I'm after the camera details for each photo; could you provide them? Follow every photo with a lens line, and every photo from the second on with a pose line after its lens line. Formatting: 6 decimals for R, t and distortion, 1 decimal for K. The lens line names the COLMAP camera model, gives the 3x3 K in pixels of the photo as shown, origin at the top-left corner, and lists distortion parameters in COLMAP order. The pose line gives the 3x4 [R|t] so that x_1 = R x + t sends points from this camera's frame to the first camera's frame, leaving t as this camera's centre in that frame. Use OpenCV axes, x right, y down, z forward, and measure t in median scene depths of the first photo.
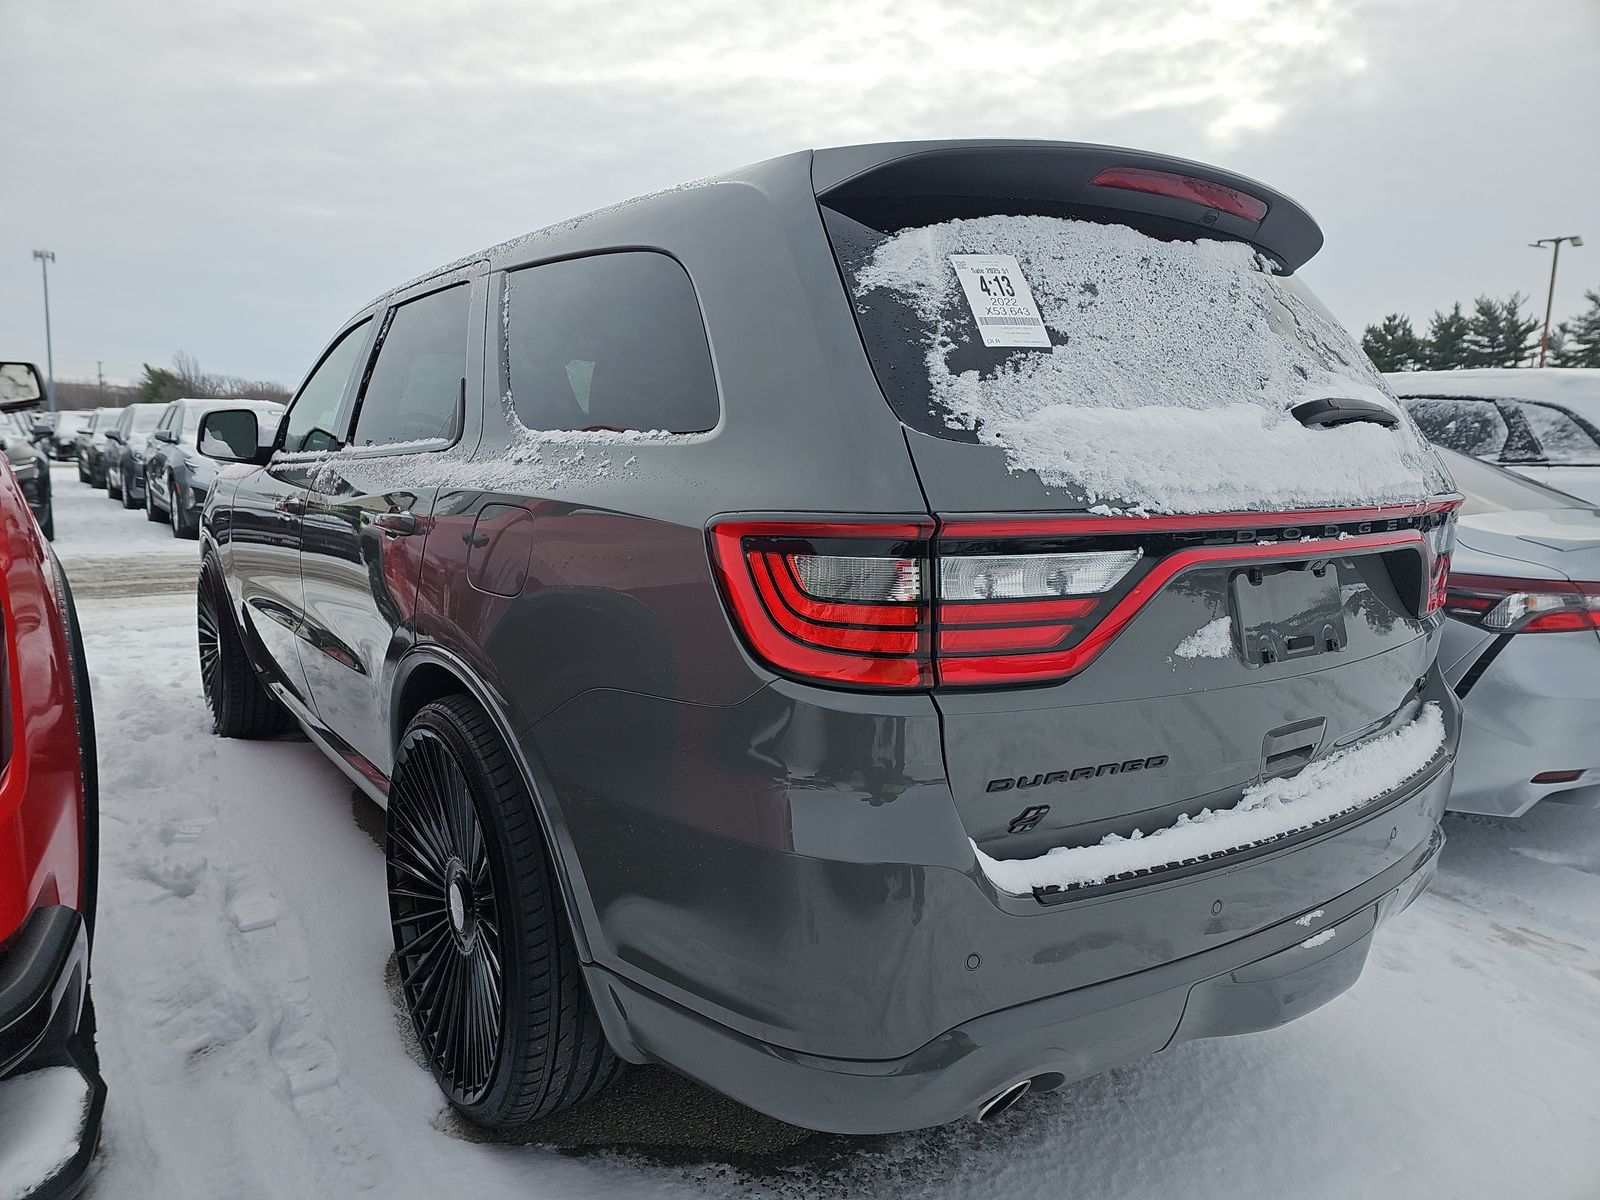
lens RADIAL K [[1062.2, 0, 794.1], [0, 1062.2, 611.3], [0, 0, 1]] dist [0.054336, -0.005578]
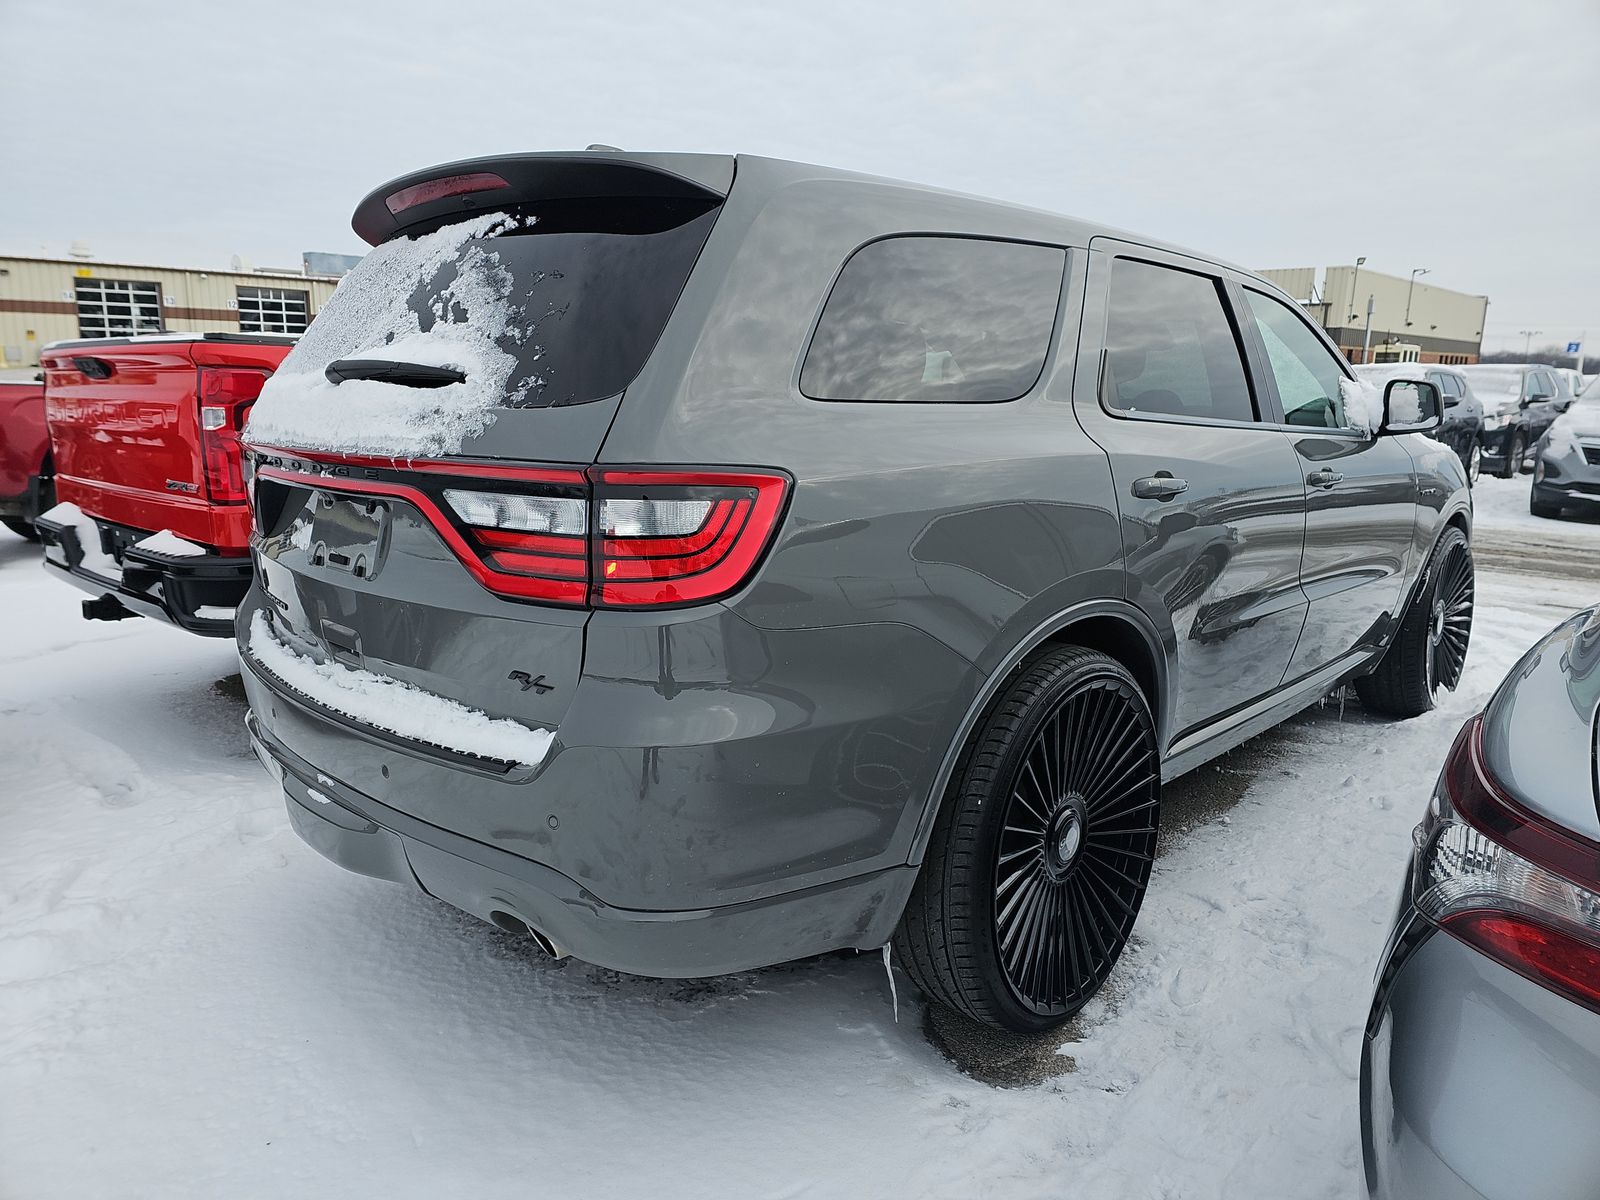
lens RADIAL K [[1062.2, 0, 799.8], [0, 1062.2, 590.8], [0, 0, 1]] dist [0.054336, -0.005578]
pose [[0.171305, 0.162515, -0.971722, 2.042606], [-0.162956, 0.977390, 0.134736, -0.218317], [0.971648, 0.135267, 0.193914, 1.478695]]
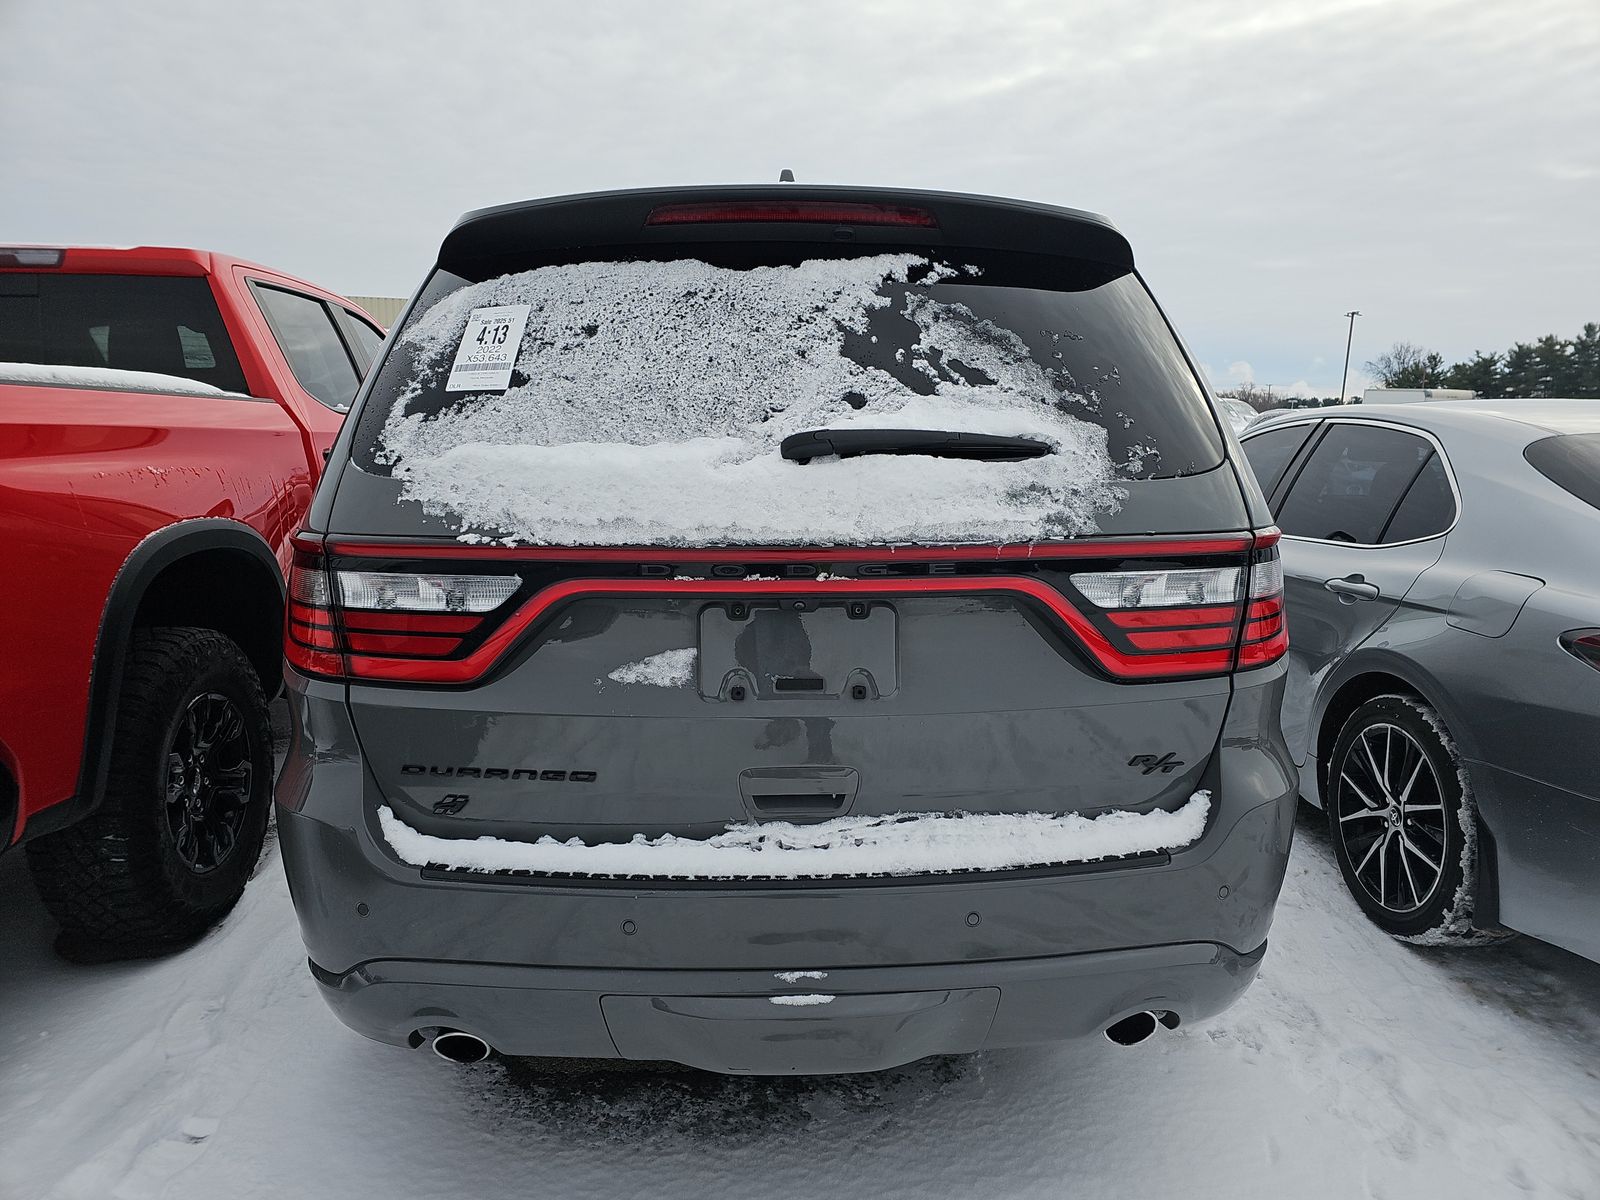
lens RADIAL K [[1062.2, 0, 789.7], [0, 1062.2, 592.9], [0, 0, 1]] dist [0.054336, -0.005578]
pose [[0.832102, 0.079144, -0.548946, 1.124562], [-0.077305, 0.996655, 0.026511, -0.088269], [0.549208, 0.020376, 0.835437, 0.236383]]
